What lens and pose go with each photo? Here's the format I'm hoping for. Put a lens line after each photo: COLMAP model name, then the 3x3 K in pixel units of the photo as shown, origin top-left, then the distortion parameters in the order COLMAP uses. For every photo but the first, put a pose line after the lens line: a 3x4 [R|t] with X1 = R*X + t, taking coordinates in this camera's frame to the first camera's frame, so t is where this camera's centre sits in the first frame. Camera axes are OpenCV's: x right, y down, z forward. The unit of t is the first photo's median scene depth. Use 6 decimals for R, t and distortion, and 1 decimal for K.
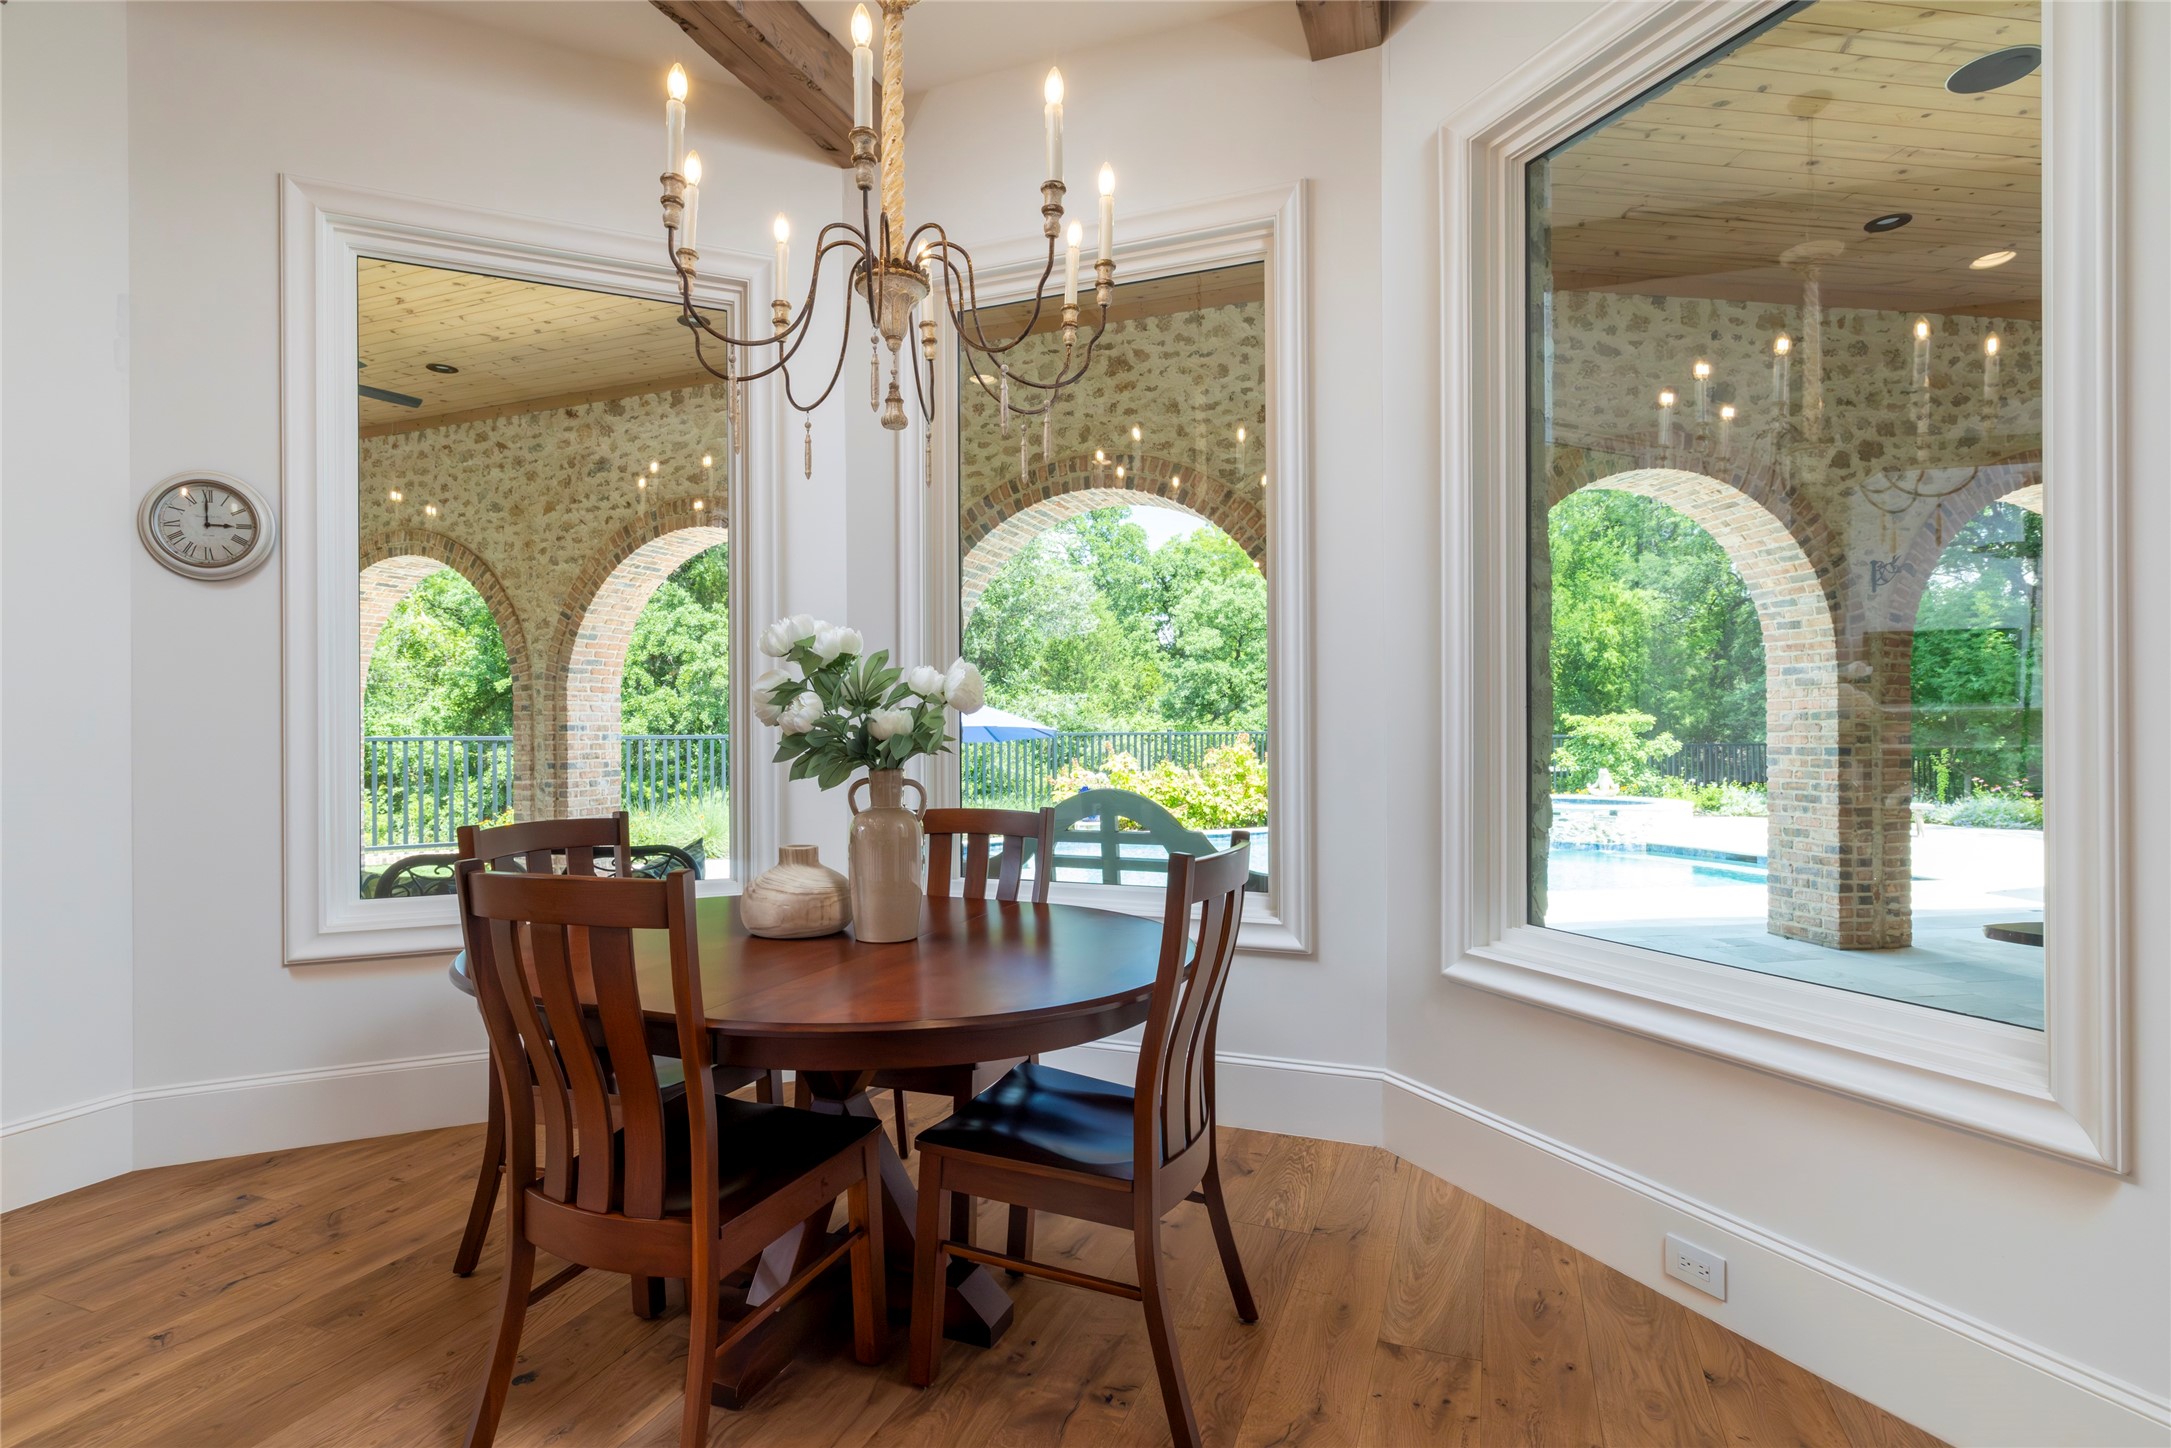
lens RADIAL K [[1060.7, 0, 1084.8], [0, 1060.7, 727.8], [0, 0, 1]] dist [-0.003217, 0.000951]
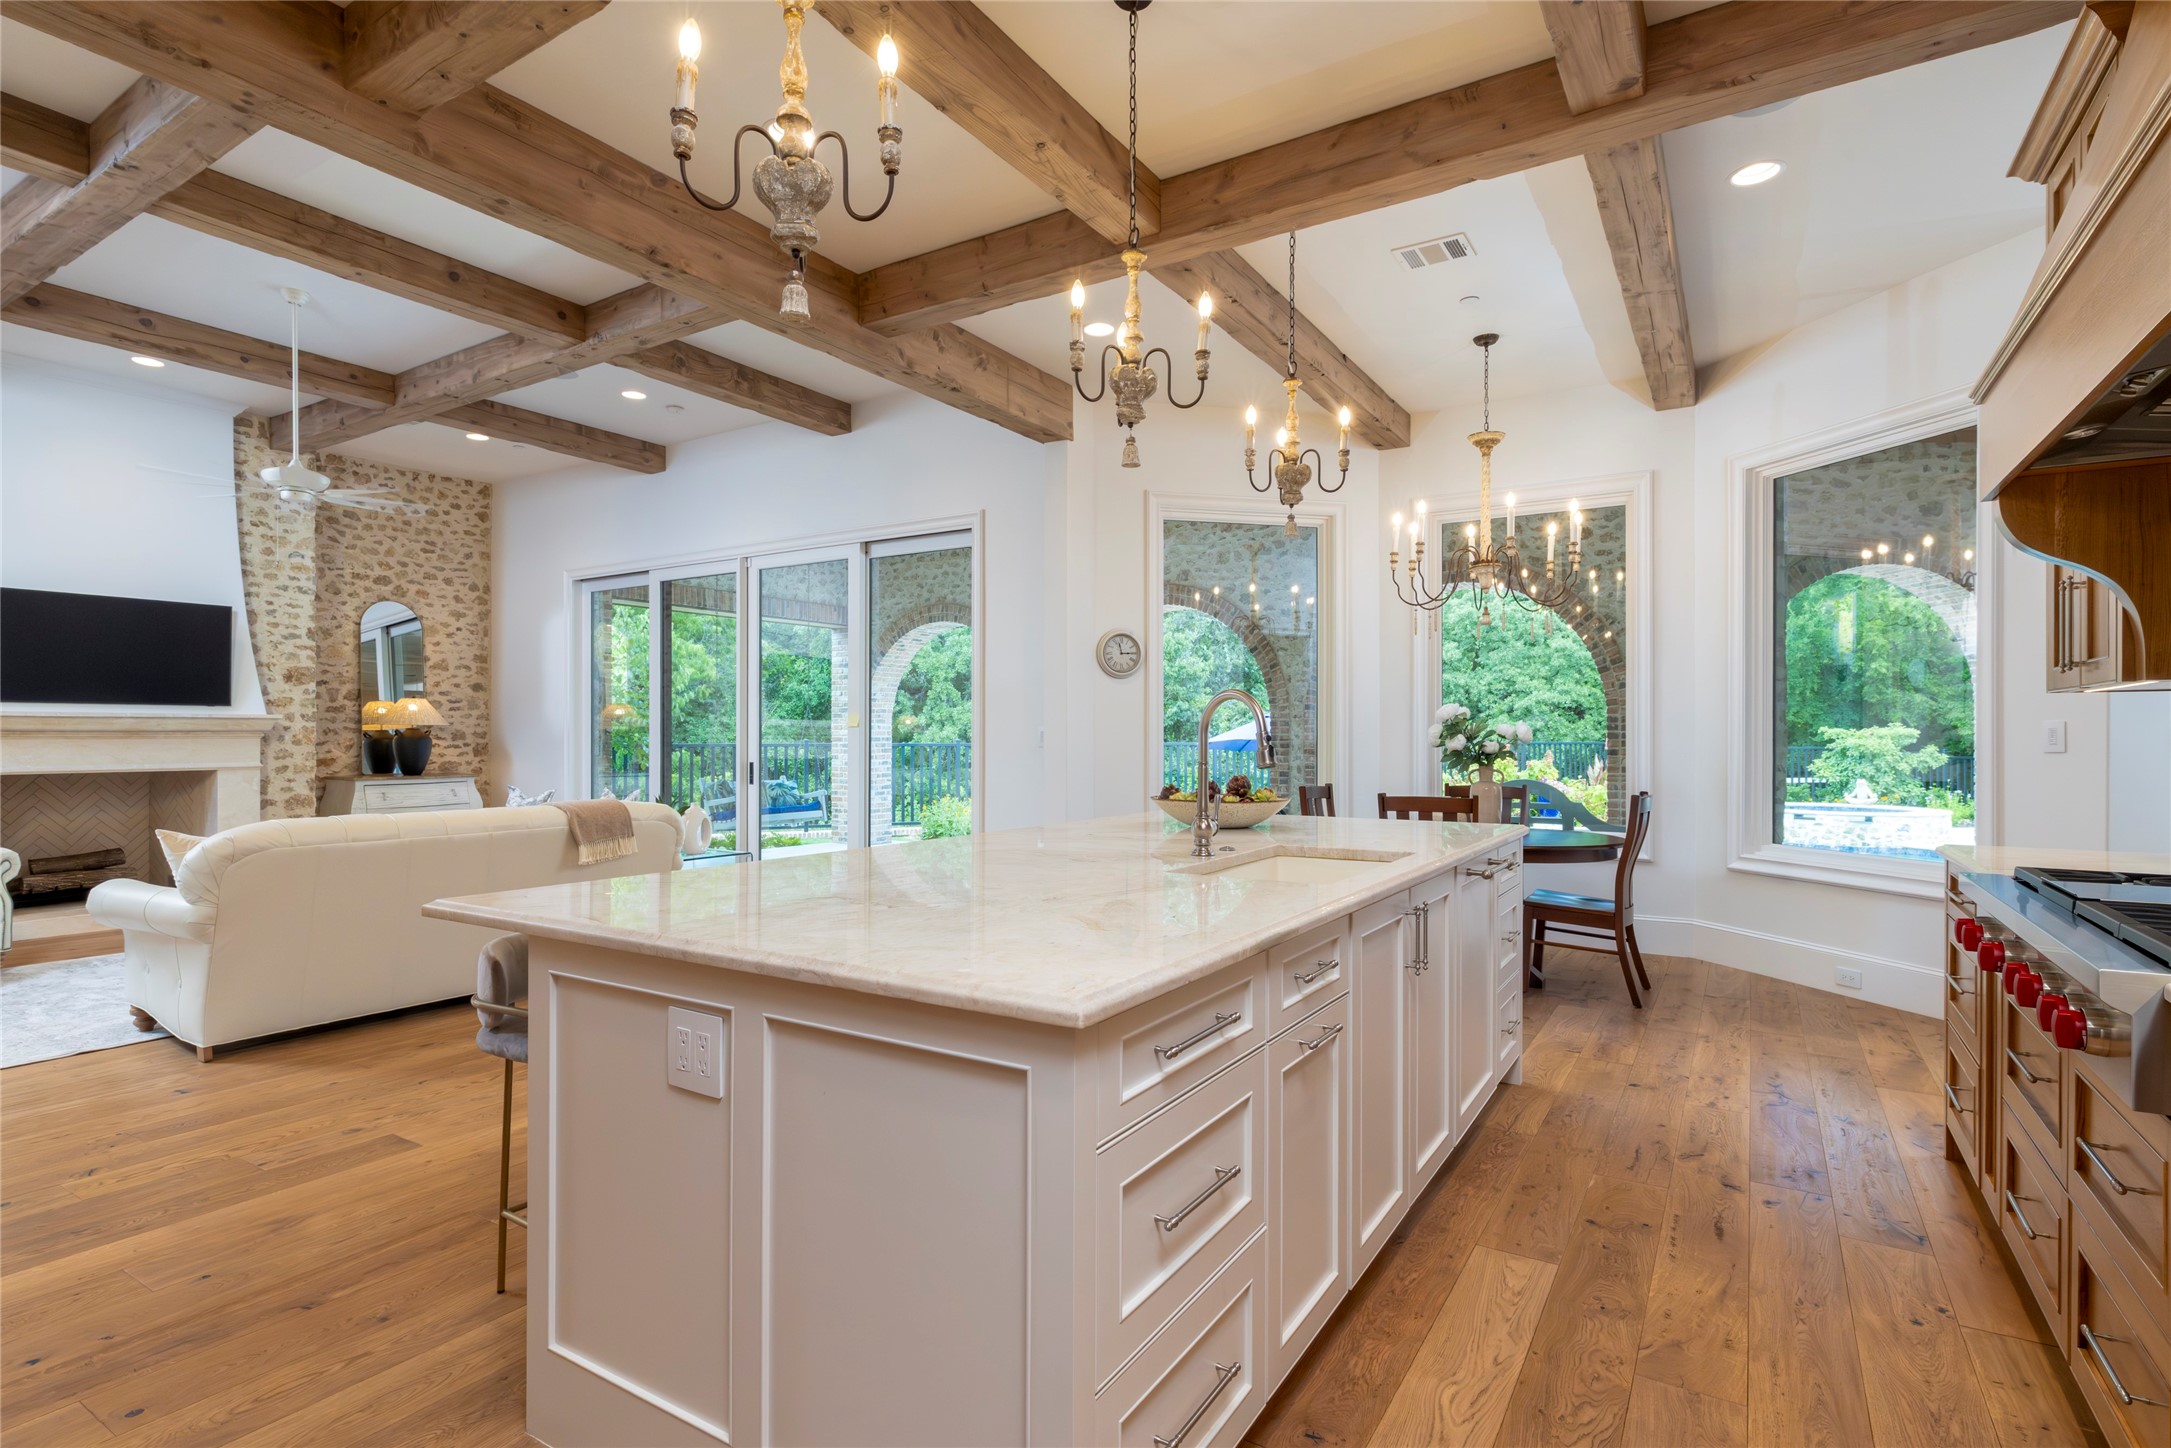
lens RADIAL K [[1060.7, 0, 1084.4], [0, 1060.7, 729.7], [0, 0, 1]] dist [-0.003217, 0.000951]
pose [[0.981993, 0.004587, -0.188862, -0.173969], [-0.005285, 0.999981, -0.003194, -0.008539], [0.188844, 0.004135, 0.981998, -0.434763]]
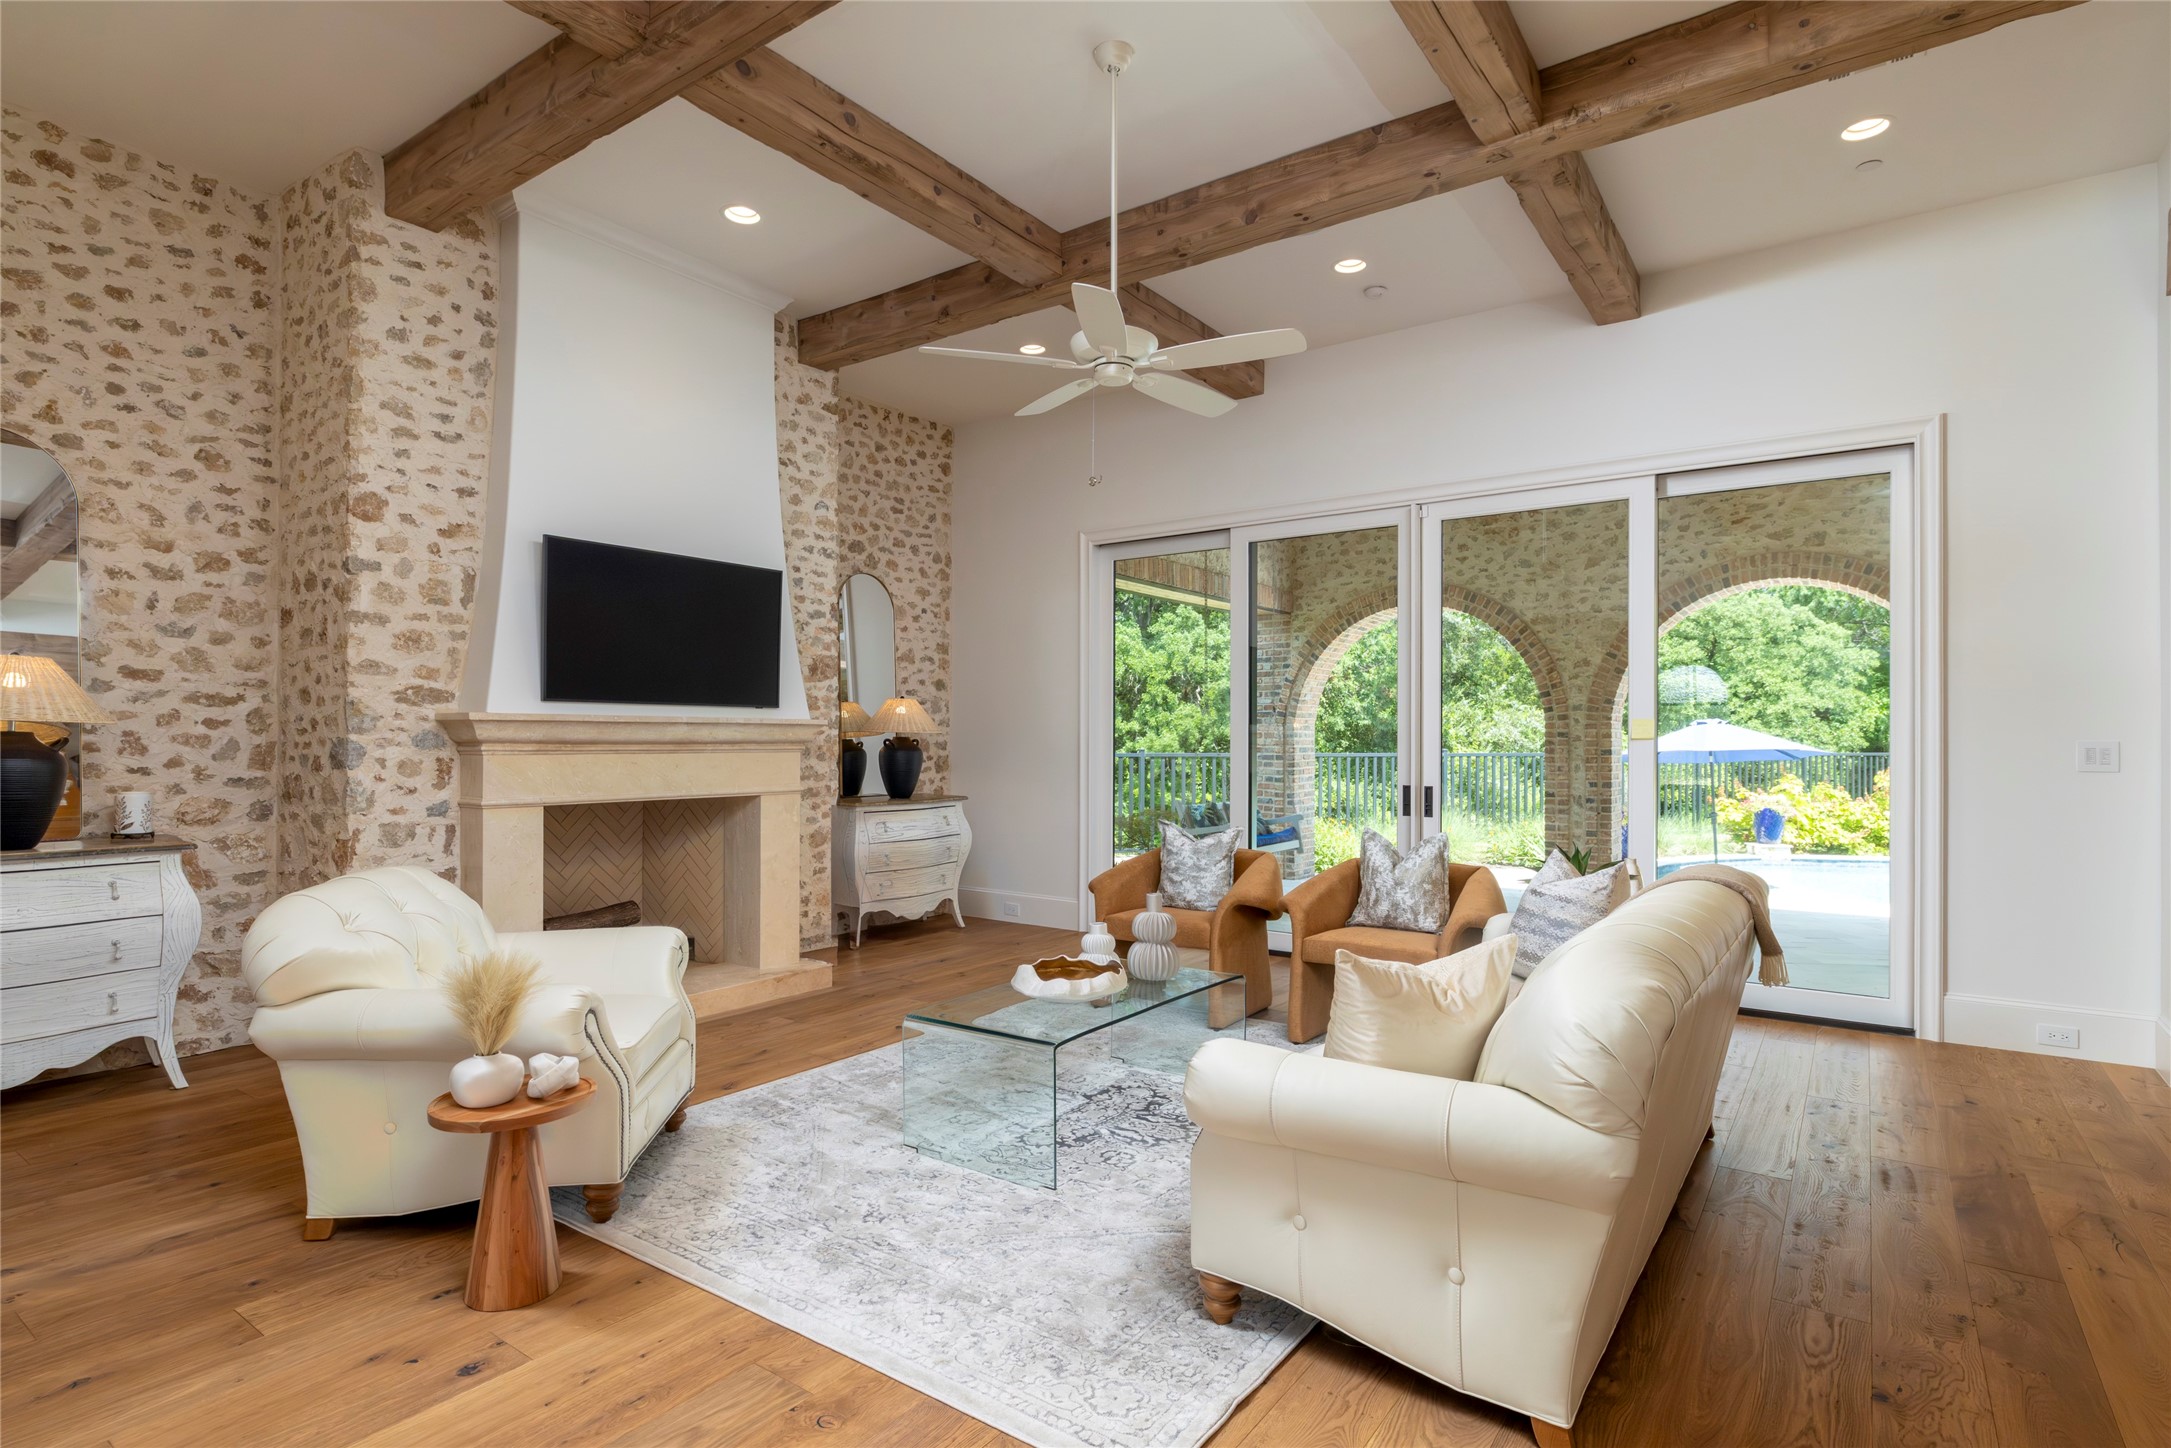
lens RADIAL K [[1090.6, 0, 1095.0], [0, 1090.6, 730.4], [0, 0, 1]] dist [-0.001558, -0.000116]
pose [[0.966808, 0.006561, -0.255418, -0.707674], [-0.008616, 0.999939, -0.006927, -0.010661], [0.255357, 0.008898, 0.966806, -0.287584]]
